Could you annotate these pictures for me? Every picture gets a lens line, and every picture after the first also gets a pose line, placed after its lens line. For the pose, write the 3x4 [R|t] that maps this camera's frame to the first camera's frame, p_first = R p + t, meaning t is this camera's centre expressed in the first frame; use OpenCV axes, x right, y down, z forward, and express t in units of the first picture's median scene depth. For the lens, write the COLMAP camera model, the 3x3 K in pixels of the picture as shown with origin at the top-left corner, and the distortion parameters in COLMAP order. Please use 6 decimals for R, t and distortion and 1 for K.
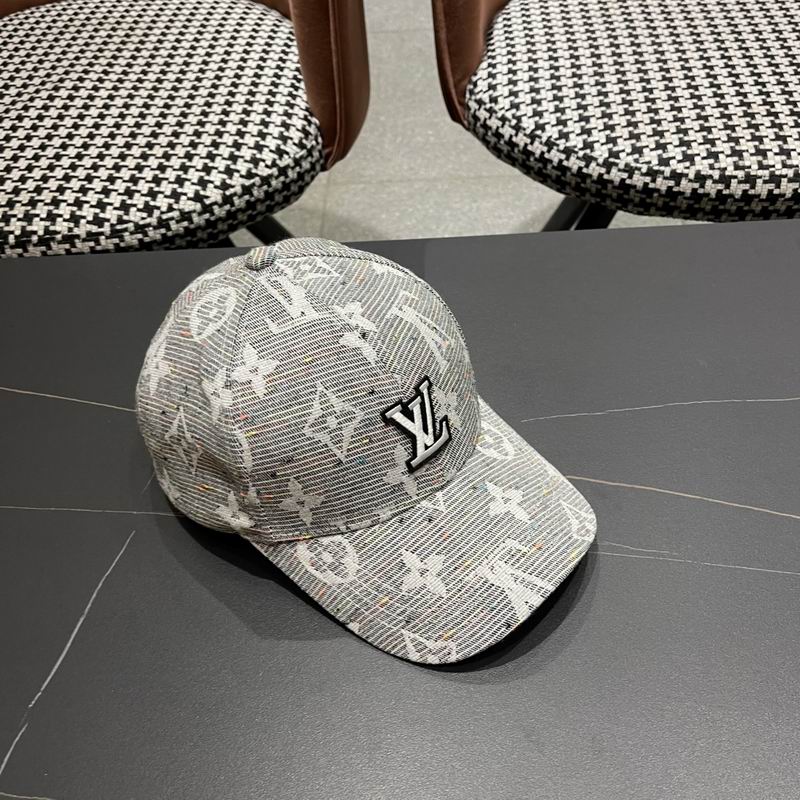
lens RADIAL K [[825.0, 0, 413.3], [0, 825.0, 414.1], [0, 0, 1]] dist [0.012086, 0.000000]
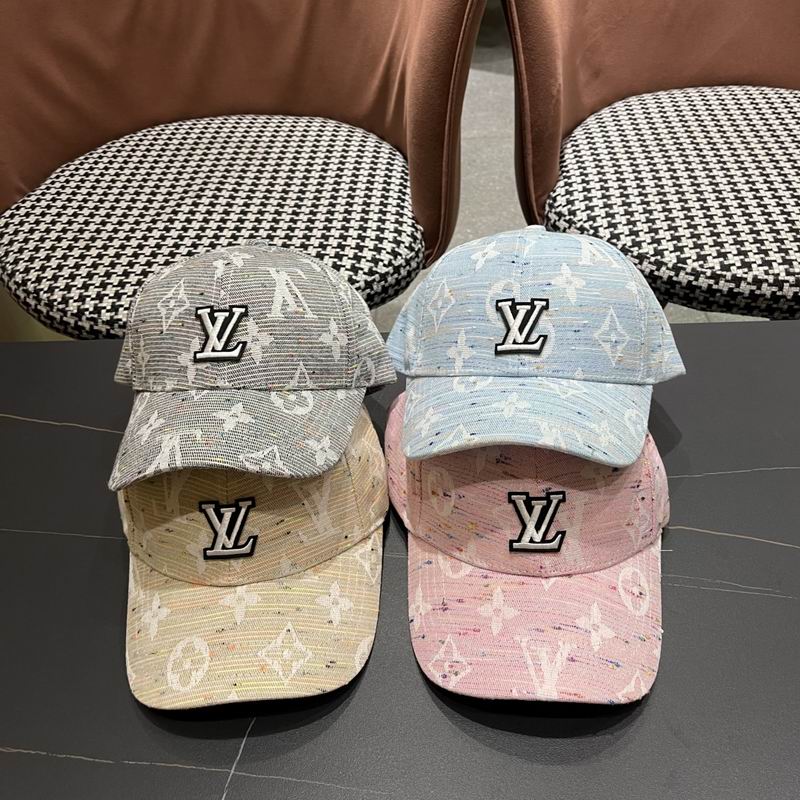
lens RADIAL K [[825.0, 0, 399.3], [0, 825.0, 404.0], [0, 0, 1]] dist [0.012086, 0.000000]
pose [[0.999864, 0.016480, 0.000208, -0.152096], [-0.016355, 0.993639, -0.111421, 0.027832], [-0.002043, 0.111402, 0.993773, -0.148391]]
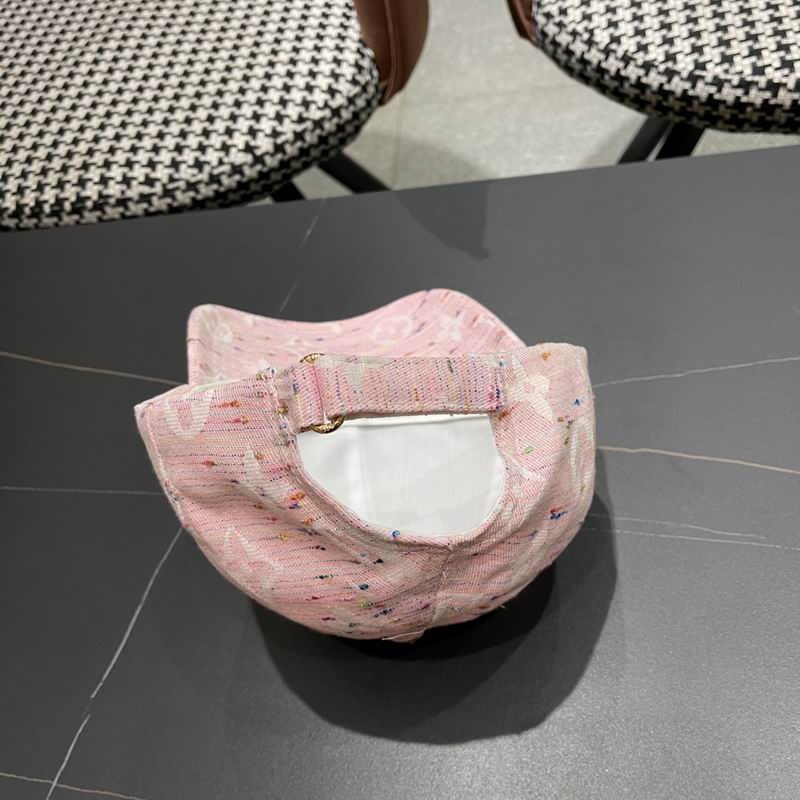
lens RADIAL K [[825.0, 0, 409.0], [0, 825.0, 401.5], [0, 0, 1]] dist [0.012086, 0.000000]
pose [[0.991340, -0.029947, -0.127862, 0.035099], [0.041361, 0.995299, 0.087570, -0.045290], [0.124638, -0.092100, 0.987918, 0.051129]]
